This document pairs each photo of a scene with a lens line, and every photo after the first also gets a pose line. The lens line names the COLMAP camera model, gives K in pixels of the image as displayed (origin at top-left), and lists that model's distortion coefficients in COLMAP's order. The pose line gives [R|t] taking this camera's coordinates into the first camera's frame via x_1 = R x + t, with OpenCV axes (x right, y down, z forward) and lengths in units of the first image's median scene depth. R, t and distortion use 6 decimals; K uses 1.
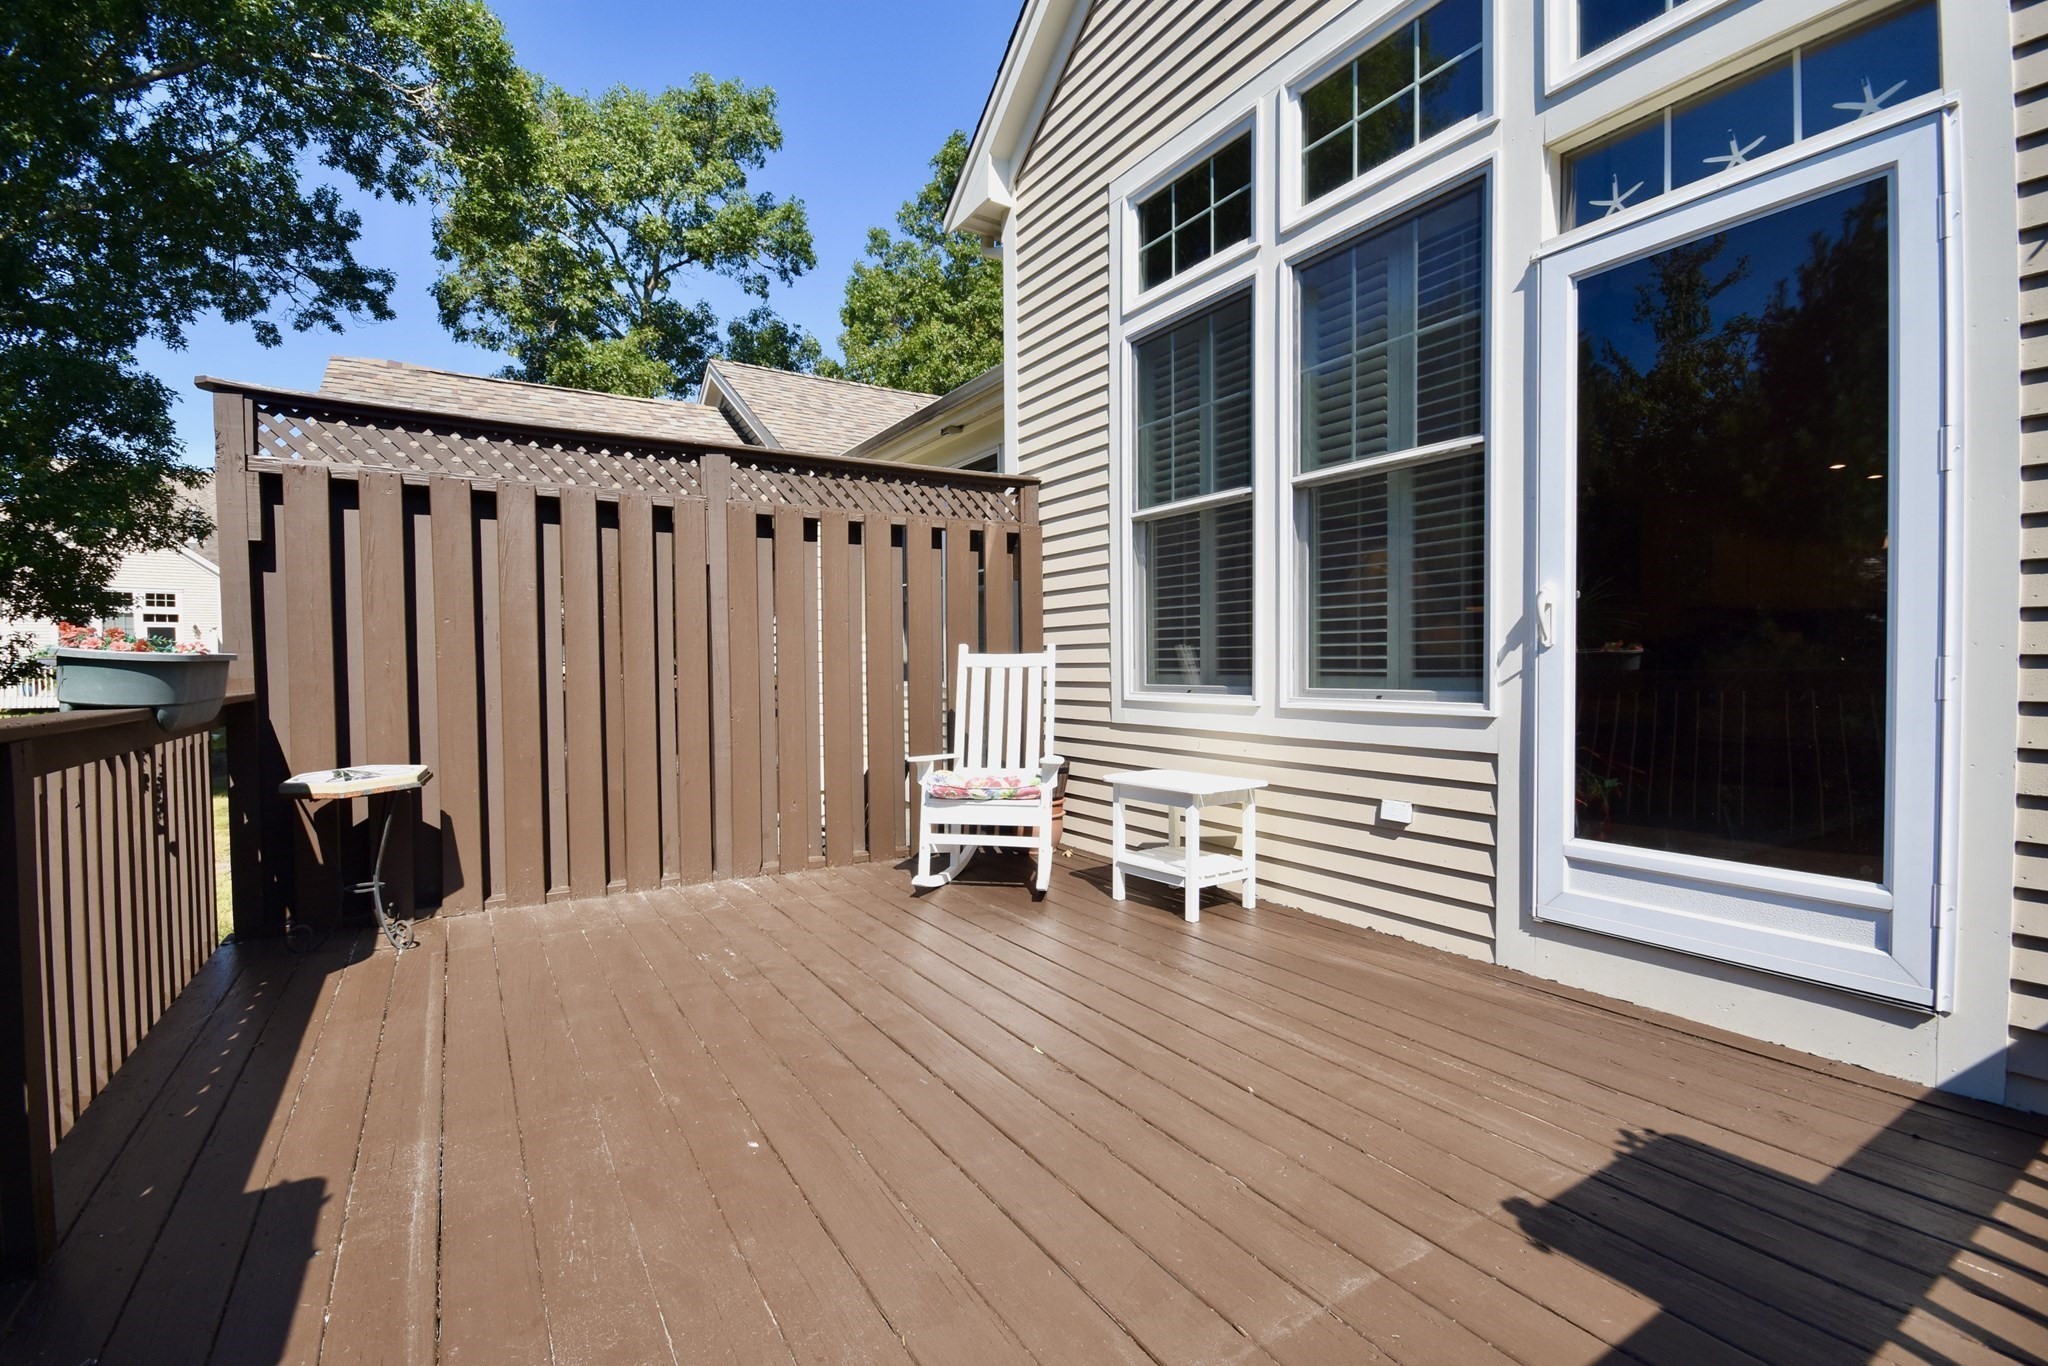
lens RADIAL K [[906.3, 0, 1028.7], [0, 906.3, 683.2], [0, 0, 1]] dist [-0.003995, -0.001914]
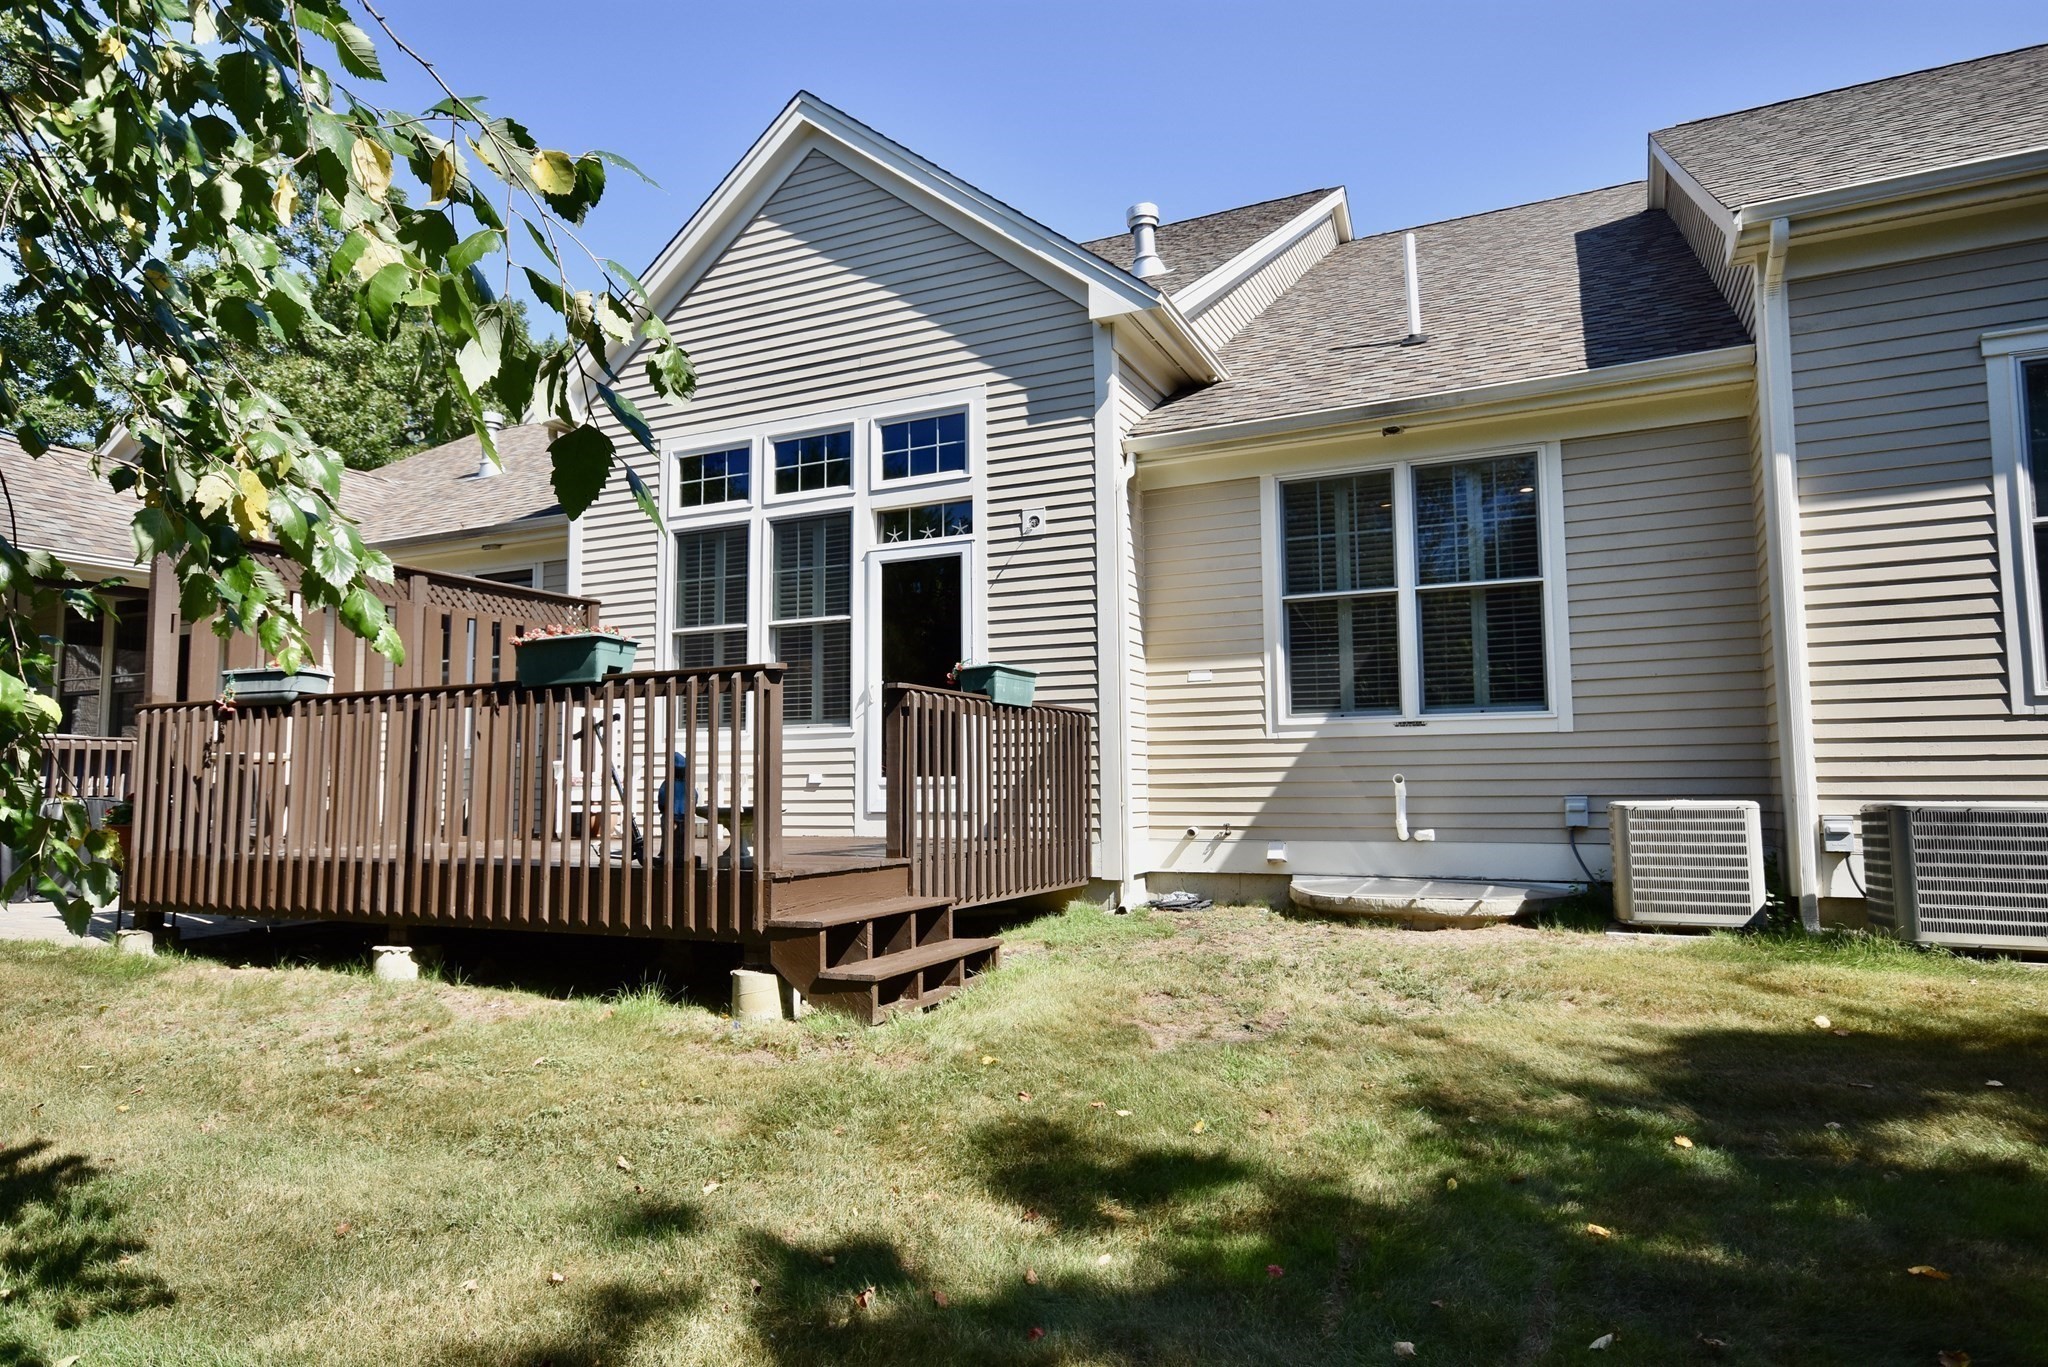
lens RADIAL K [[1272.4, 0, 1023.2], [0, 1272.4, 680.1], [0, 0, 1]] dist [0.005494, 0.000723]
pose [[0.852009, 0.047247, 0.521390, -0.663304], [0.014271, 0.993453, -0.113344, 0.220472], [-0.523332, 0.104011, 0.845757, -1.603187]]
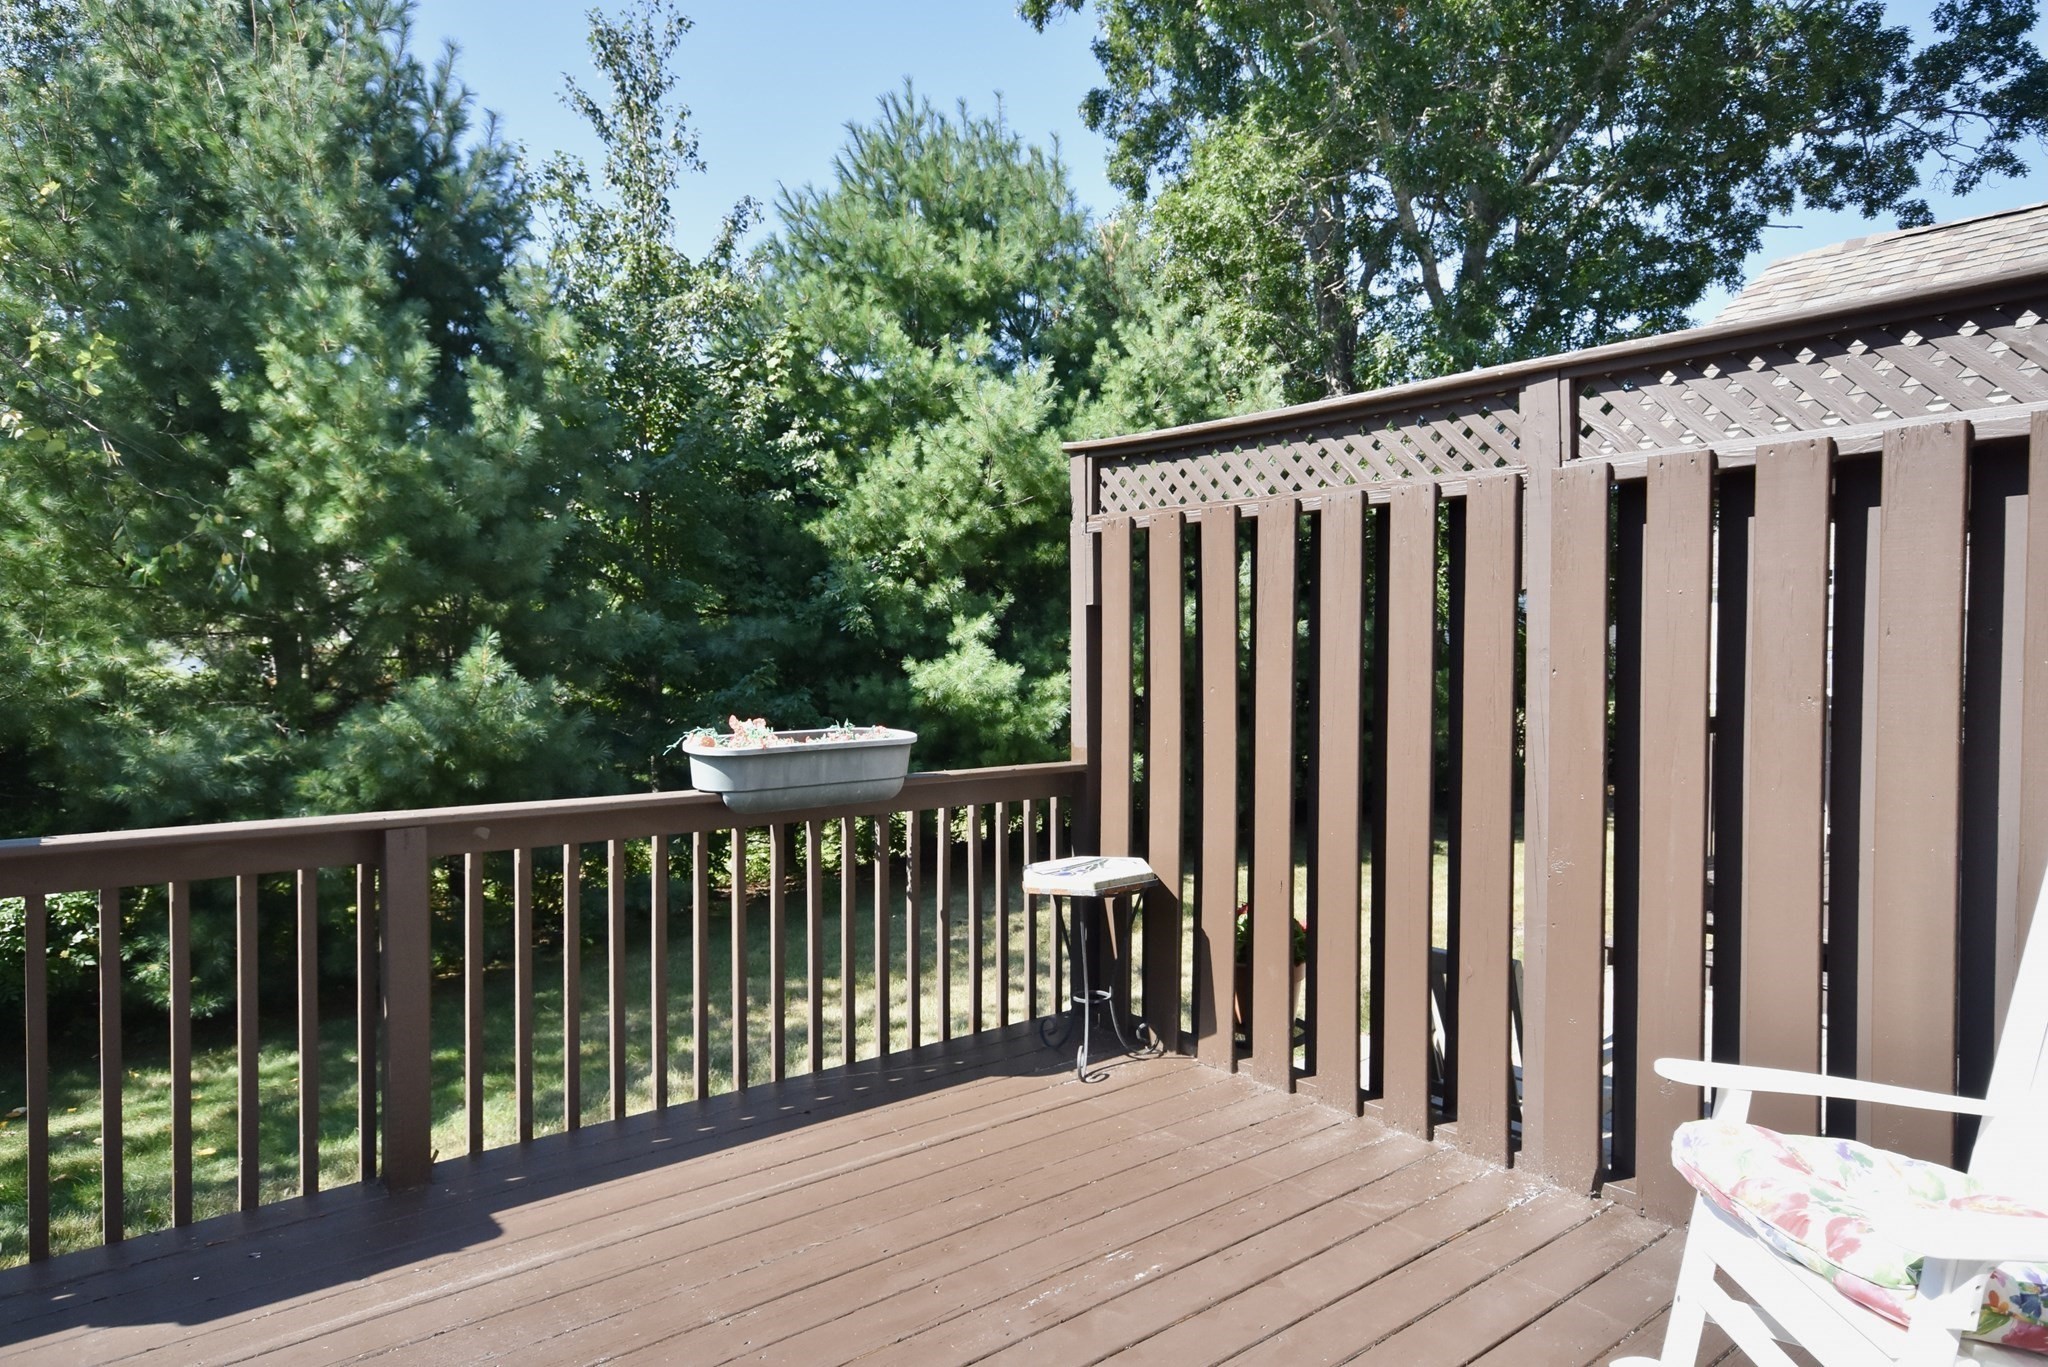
lens RADIAL K [[1272.4, 0, 1023.8], [0, 1272.4, 686.8], [0, 0, 1]] dist [0.005494, 0.000723]
pose [[0.128751, 0.034387, -0.991081, 0.650468], [-0.023053, 0.999232, 0.031675, -0.155979], [0.991409, 0.018769, 0.129445, 1.064113]]
